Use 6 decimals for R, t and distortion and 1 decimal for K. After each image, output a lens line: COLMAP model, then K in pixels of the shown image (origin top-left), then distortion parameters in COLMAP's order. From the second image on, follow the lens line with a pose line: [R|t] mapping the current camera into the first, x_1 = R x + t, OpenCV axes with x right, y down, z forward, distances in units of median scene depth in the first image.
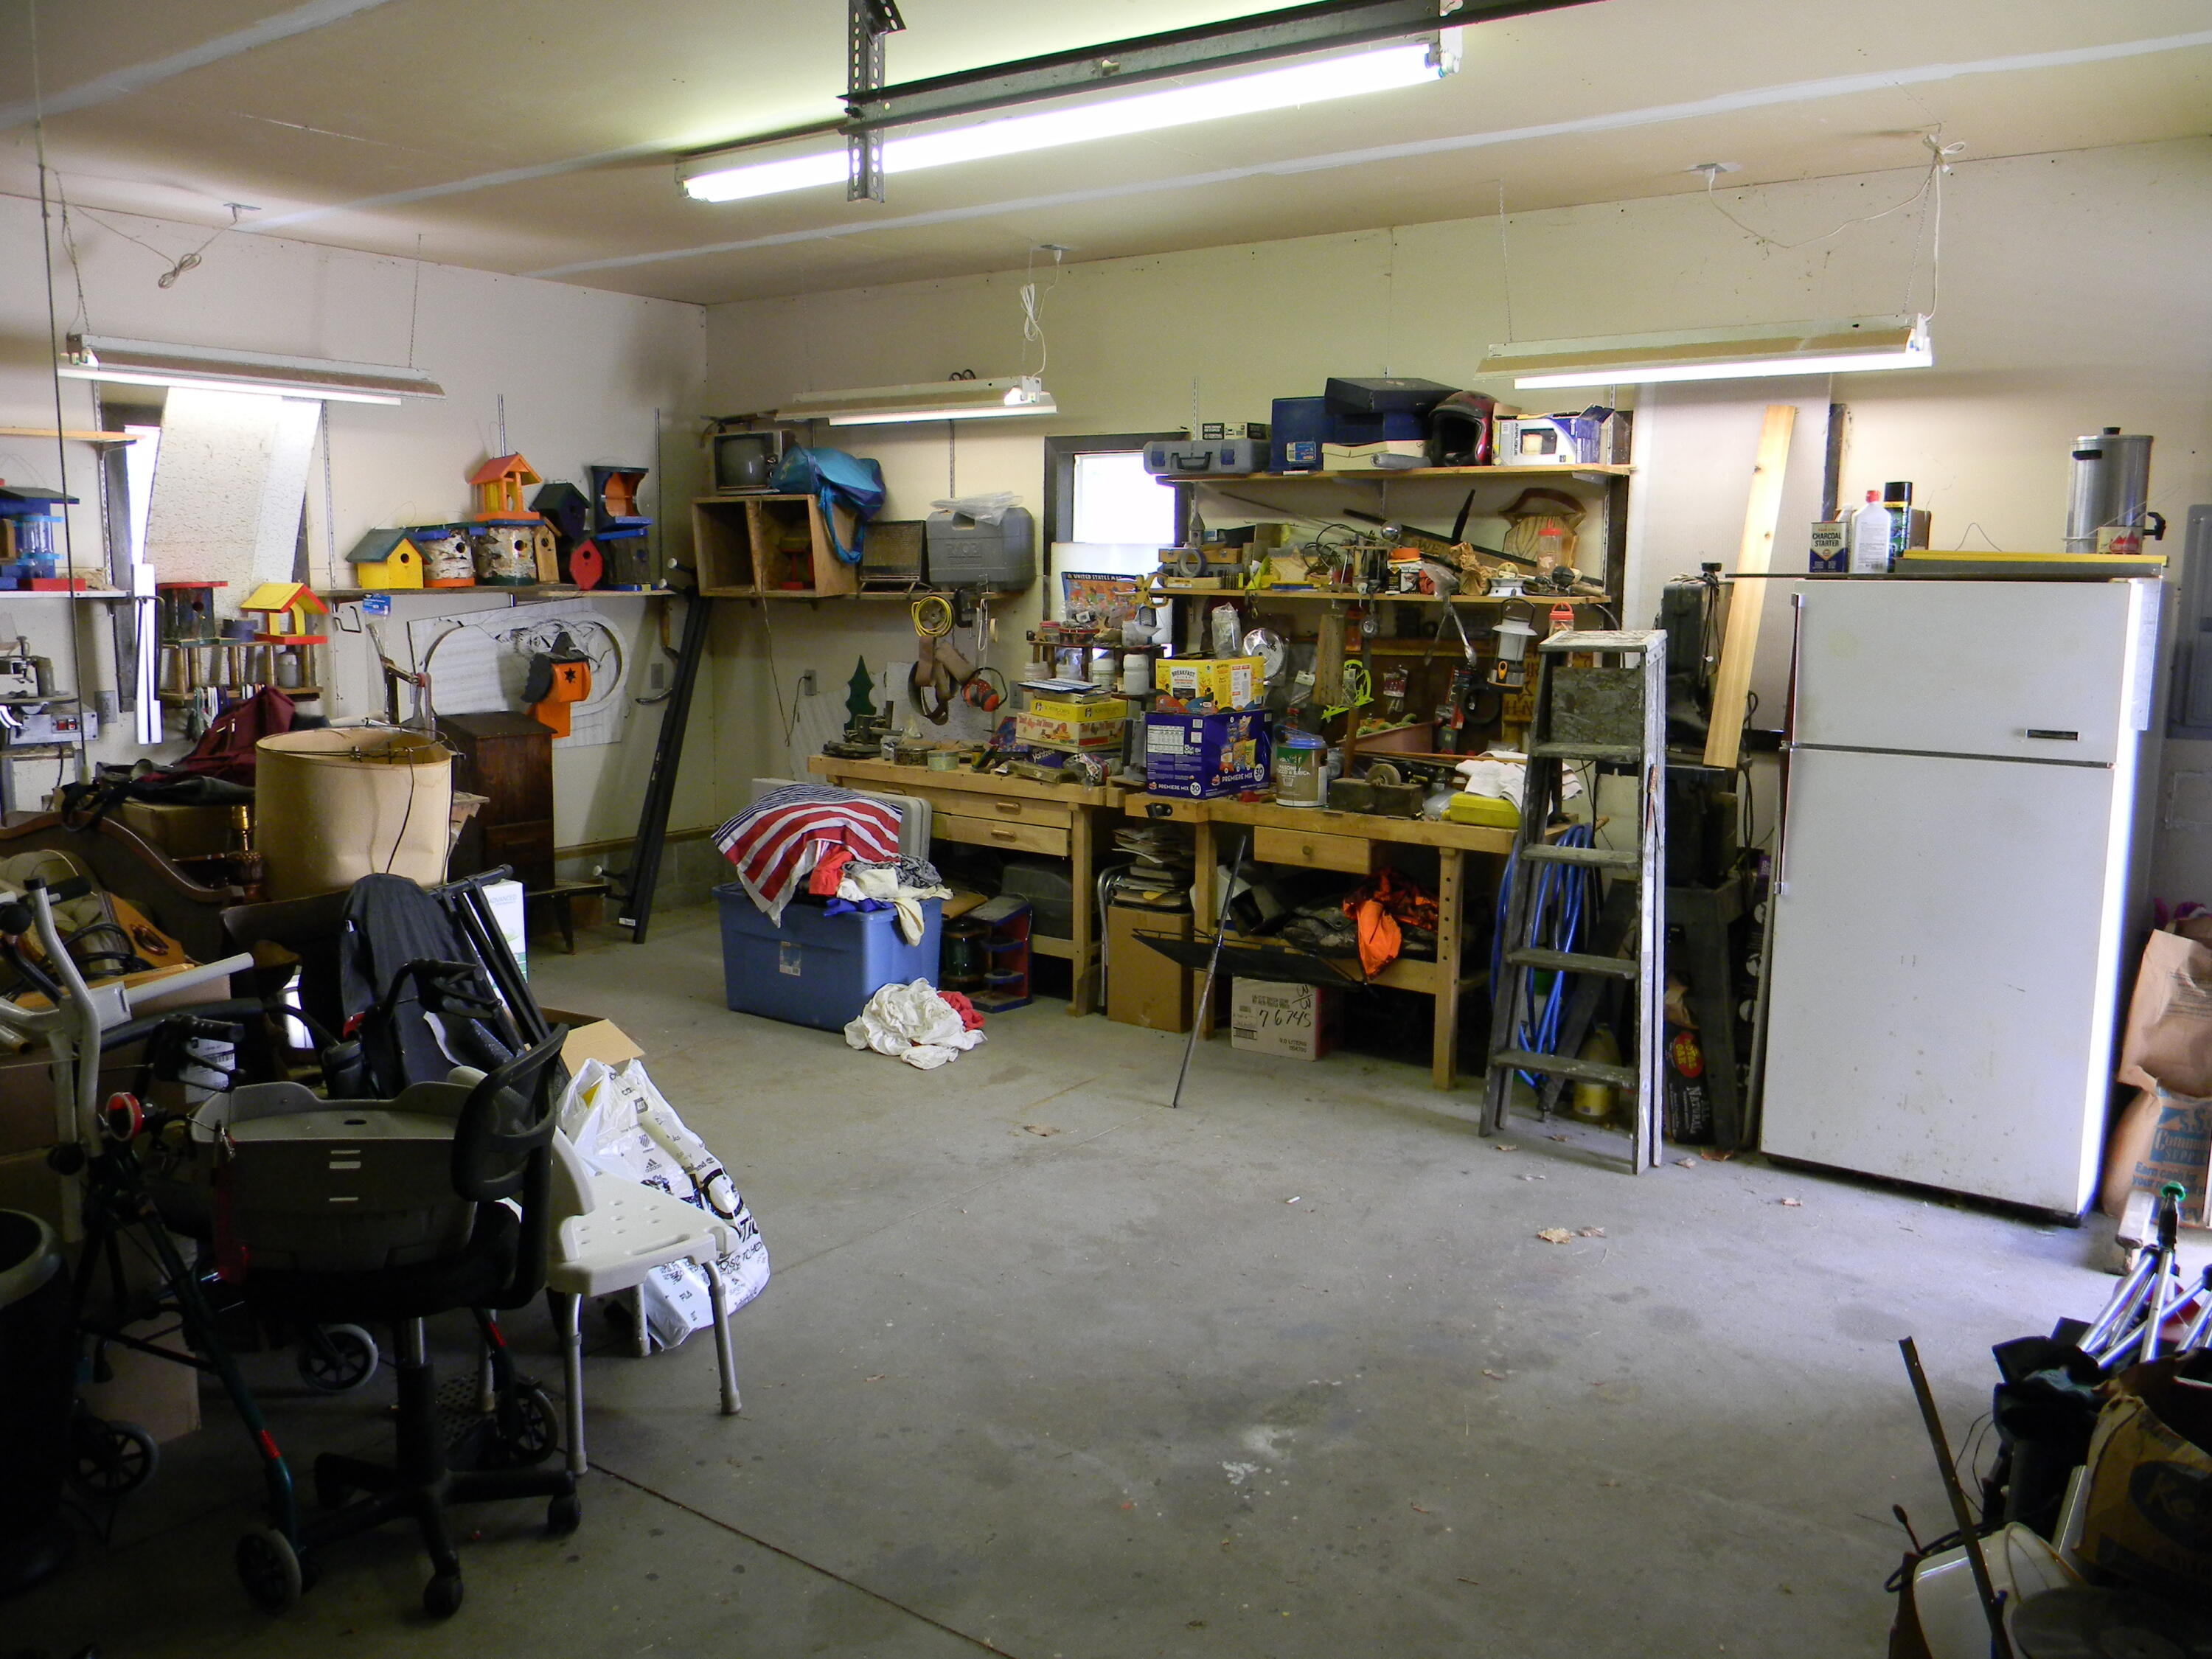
lens RADIAL K [[1758.7, 0, 1101.6], [0, 1758.7, 826.1], [0, 0, 1]] dist [-0.004320, -0.006355]
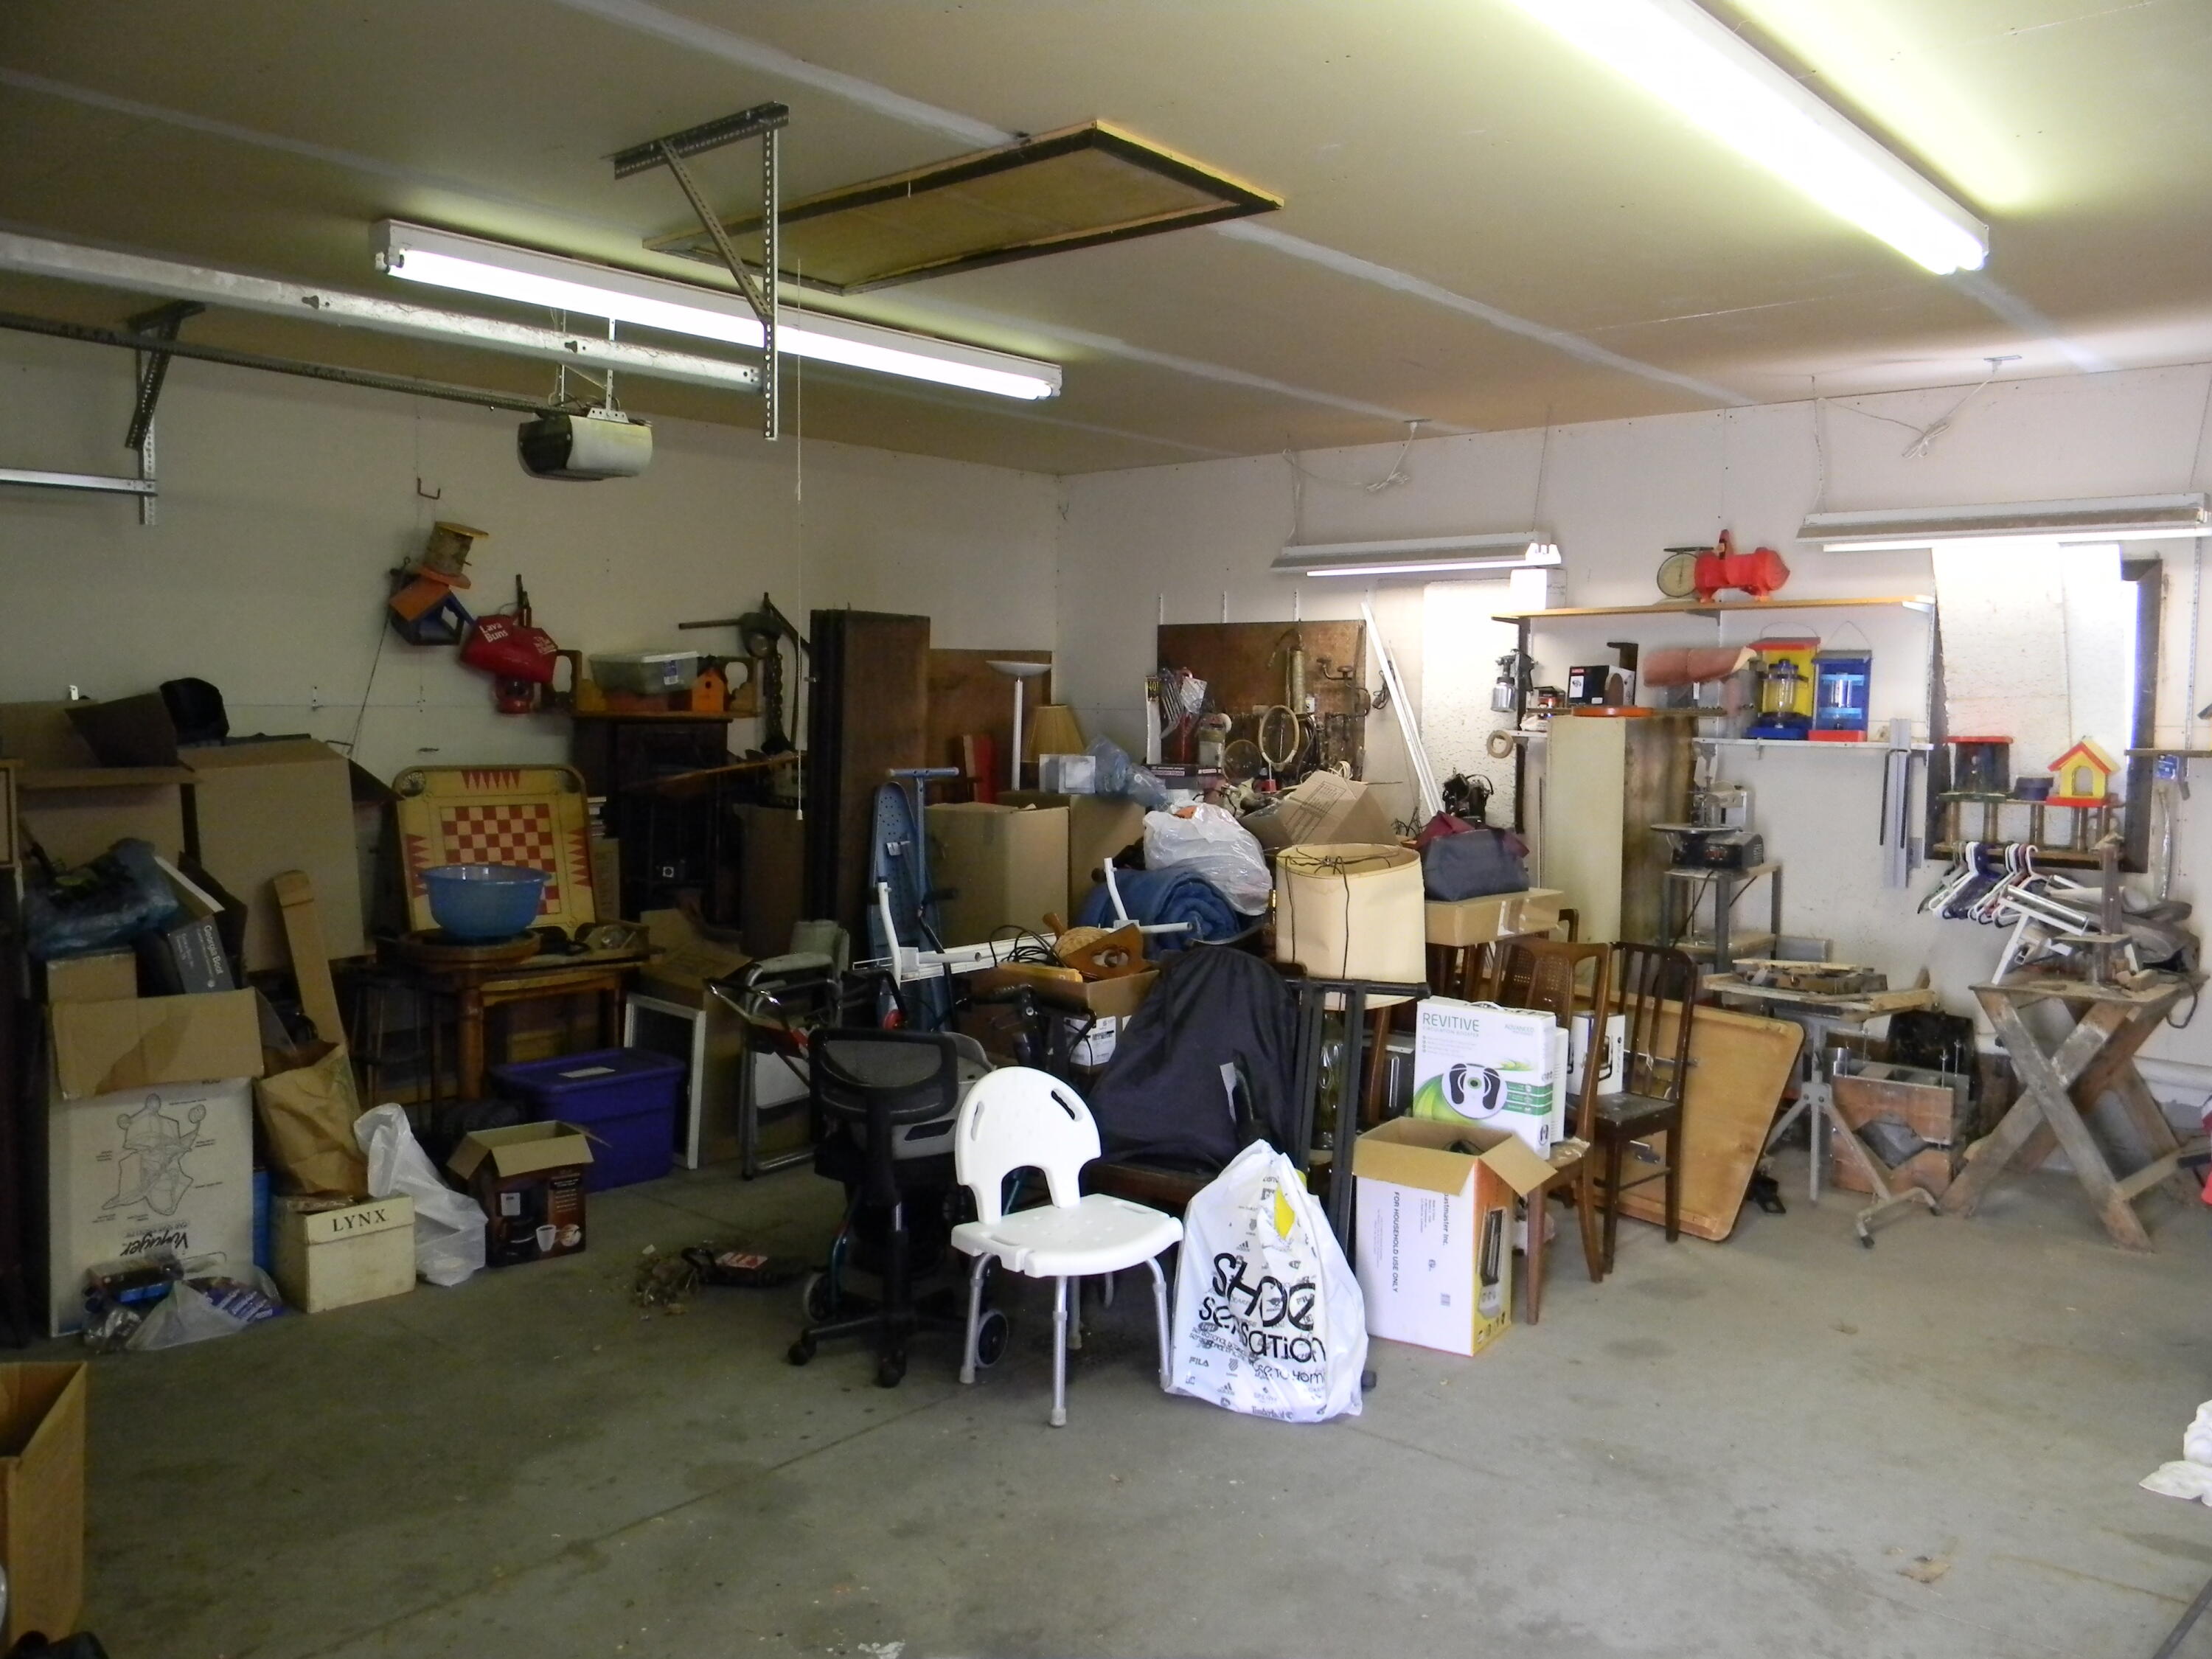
lens RADIAL K [[1758.7, 0, 1101.6], [0, 1758.7, 826.1], [0, 0, 1]] dist [-0.004320, -0.006355]
pose [[-0.071872, 0.060974, -0.995548, 0.669195], [-0.154100, 0.985466, 0.071482, -0.107763], [0.985438, 0.158551, -0.061431, 0.745401]]
